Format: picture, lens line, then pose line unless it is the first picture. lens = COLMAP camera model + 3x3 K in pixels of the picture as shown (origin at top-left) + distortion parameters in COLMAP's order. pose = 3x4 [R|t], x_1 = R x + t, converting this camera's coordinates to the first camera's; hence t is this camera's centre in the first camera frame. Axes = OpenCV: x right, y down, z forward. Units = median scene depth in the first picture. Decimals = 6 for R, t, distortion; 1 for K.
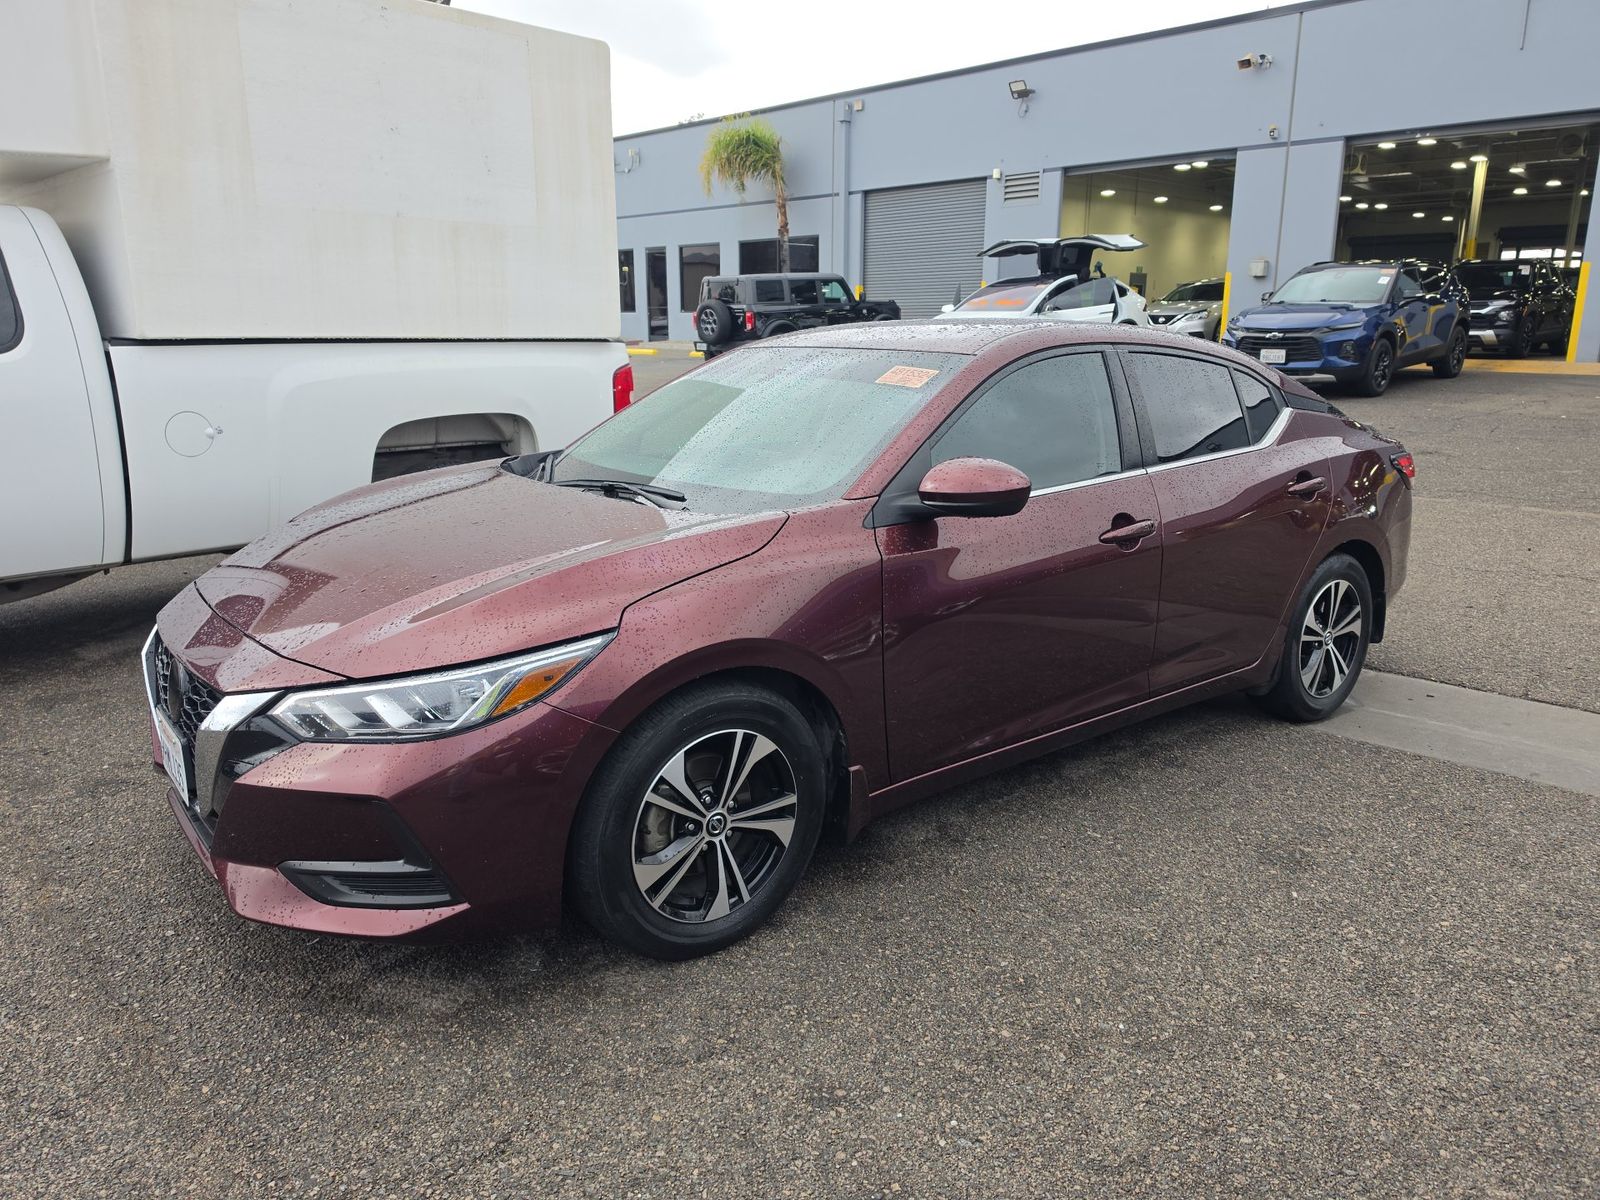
lens RADIAL K [[1094.2, 0, 800.0], [0, 1094.2, 600.0], [0, 0, 1]] dist [-0.002423, -0.001676]
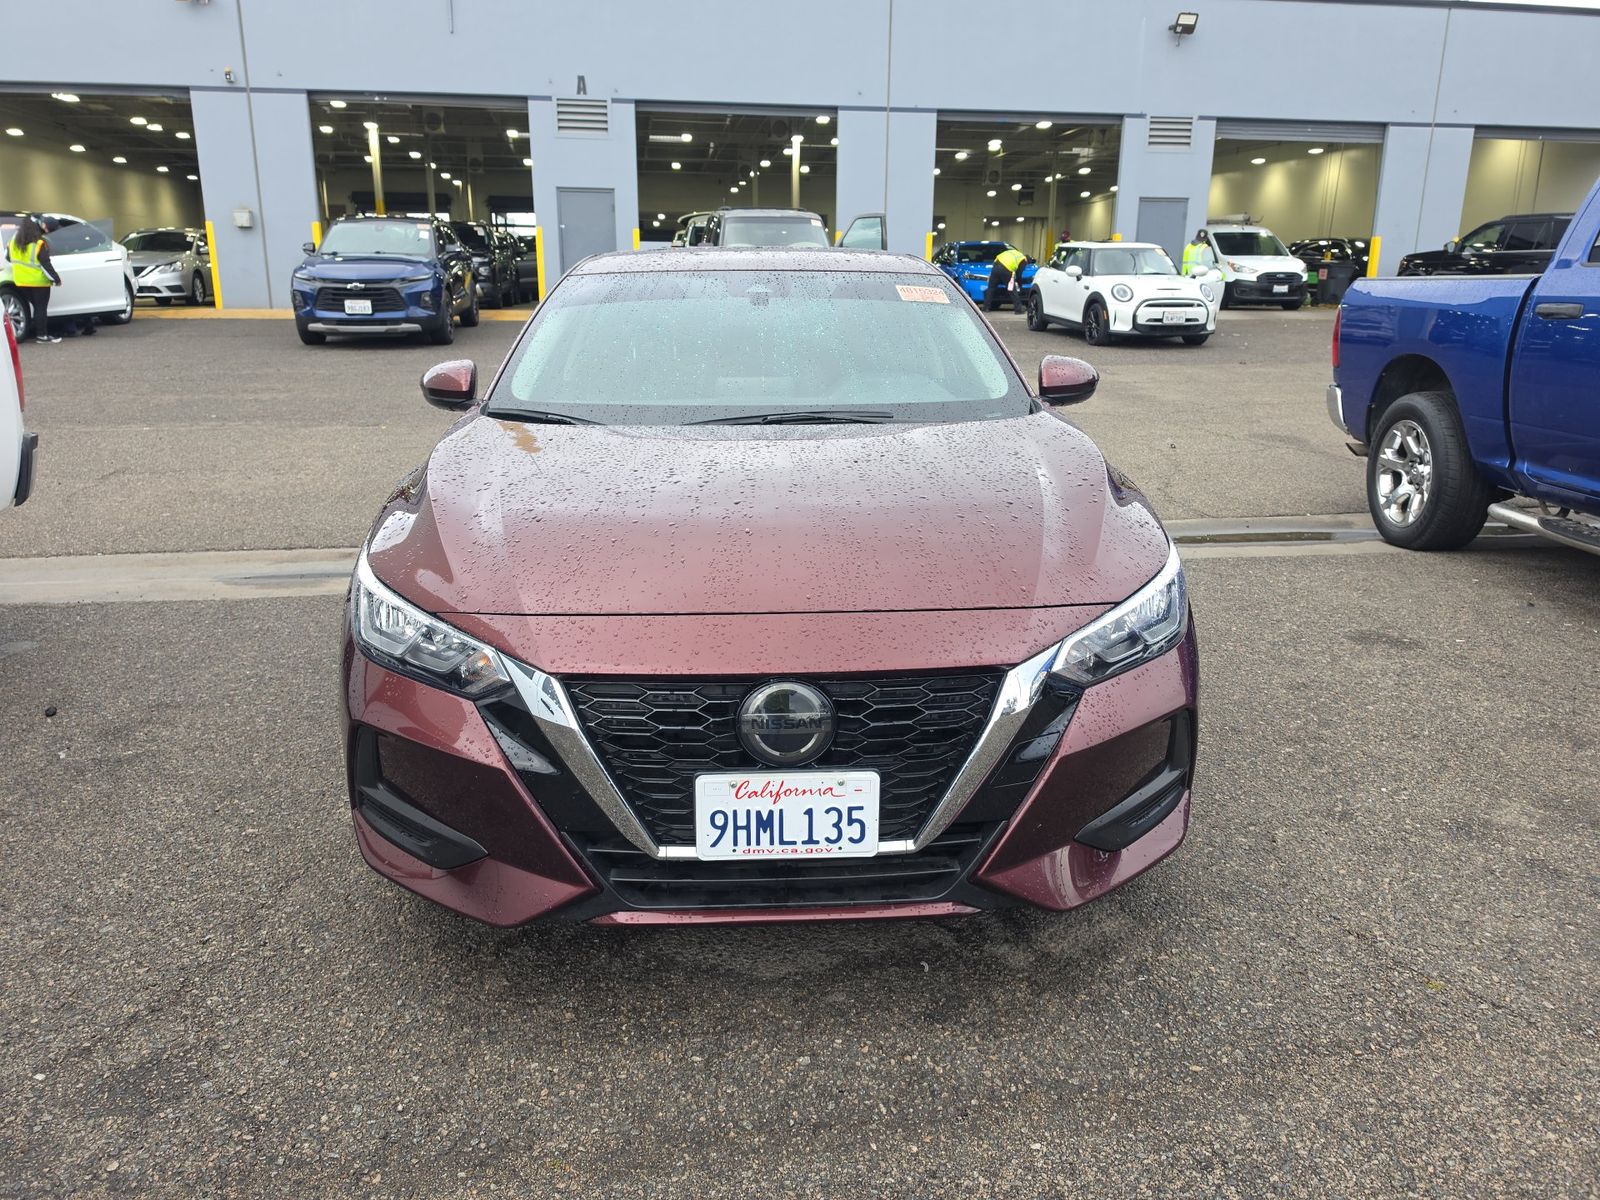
lens RADIAL K [[1077.3, 0, 800.0], [0, 1077.3, 600.0], [0, 0, 1]] dist [0.034603, -0.042211]
pose [[0.590131, -0.223400, 0.775782, -0.528956], [0.194135, 0.972022, 0.132233, -0.042302], [-0.783618, 0.072572, 0.616990, 0.267256]]
